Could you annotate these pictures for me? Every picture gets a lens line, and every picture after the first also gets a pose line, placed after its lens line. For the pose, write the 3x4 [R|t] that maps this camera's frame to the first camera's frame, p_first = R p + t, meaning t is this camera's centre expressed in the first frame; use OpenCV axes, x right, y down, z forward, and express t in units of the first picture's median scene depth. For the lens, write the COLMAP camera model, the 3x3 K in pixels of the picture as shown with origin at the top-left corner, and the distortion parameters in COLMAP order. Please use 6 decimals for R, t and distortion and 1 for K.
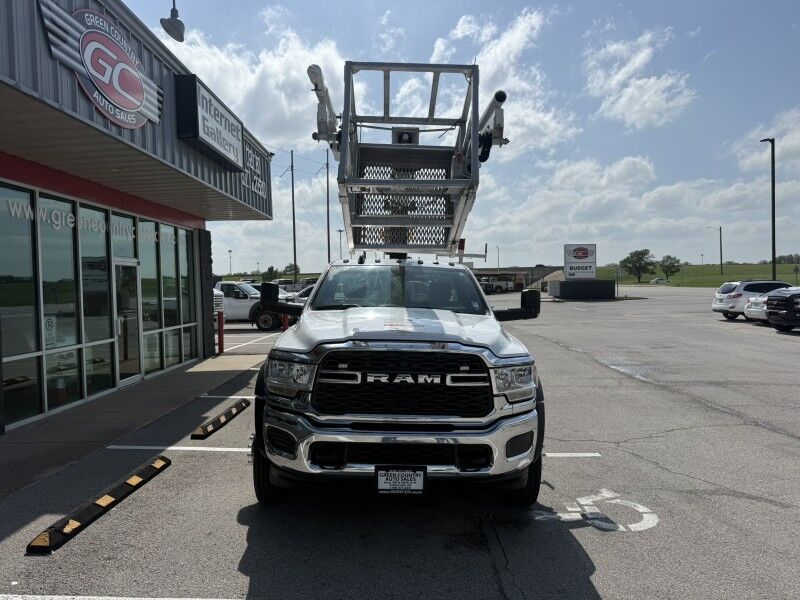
lens RADIAL K [[568.5, 0, 396.4], [0, 568.5, 299.6], [0, 0, 1]] dist [0.044208, -0.058735]
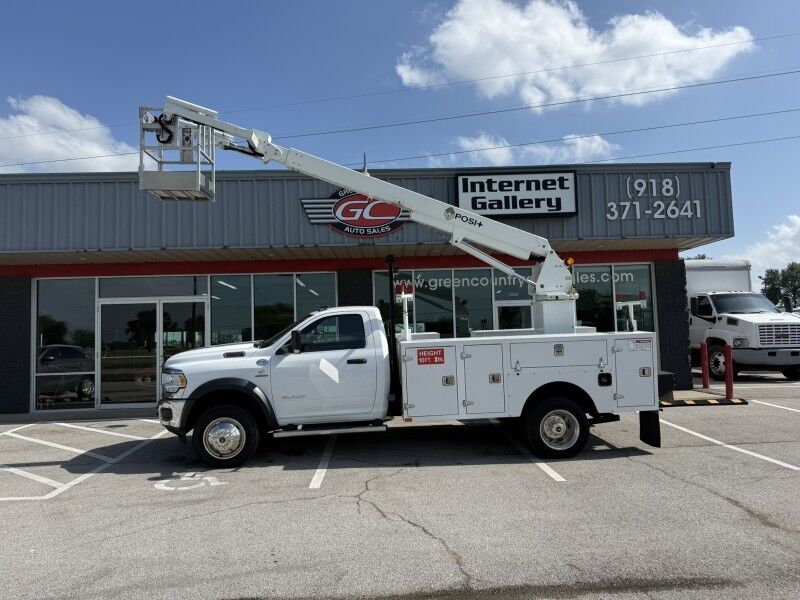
lens RADIAL K [[561.3, 0, 395.3], [0, 561.3, 303.9], [0, 0, 1]] dist [0.094827, -0.167213]
pose [[0.029608, -0.040084, -0.998758, 1.322026], [0.009135, 0.999165, -0.039829, -0.021976], [0.999520, -0.007944, 0.029950, 1.047753]]
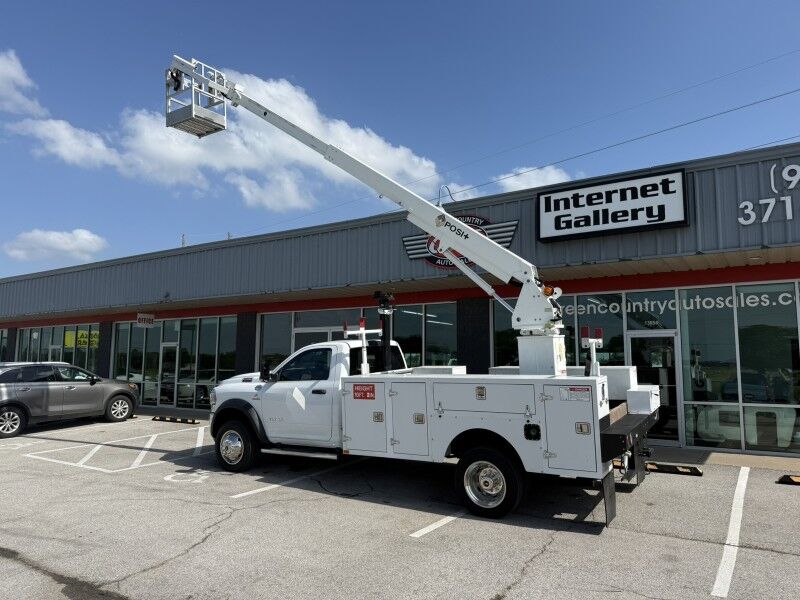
lens RADIAL K [[568.5, 0, 396.4], [0, 568.5, 299.6], [0, 0, 1]] dist [0.044208, -0.058735]
pose [[-0.548872, -0.076923, -0.832359, 1.139081], [-0.010307, 0.996304, -0.085278, -0.049798], [0.835843, -0.038228, -0.547636, 1.853950]]
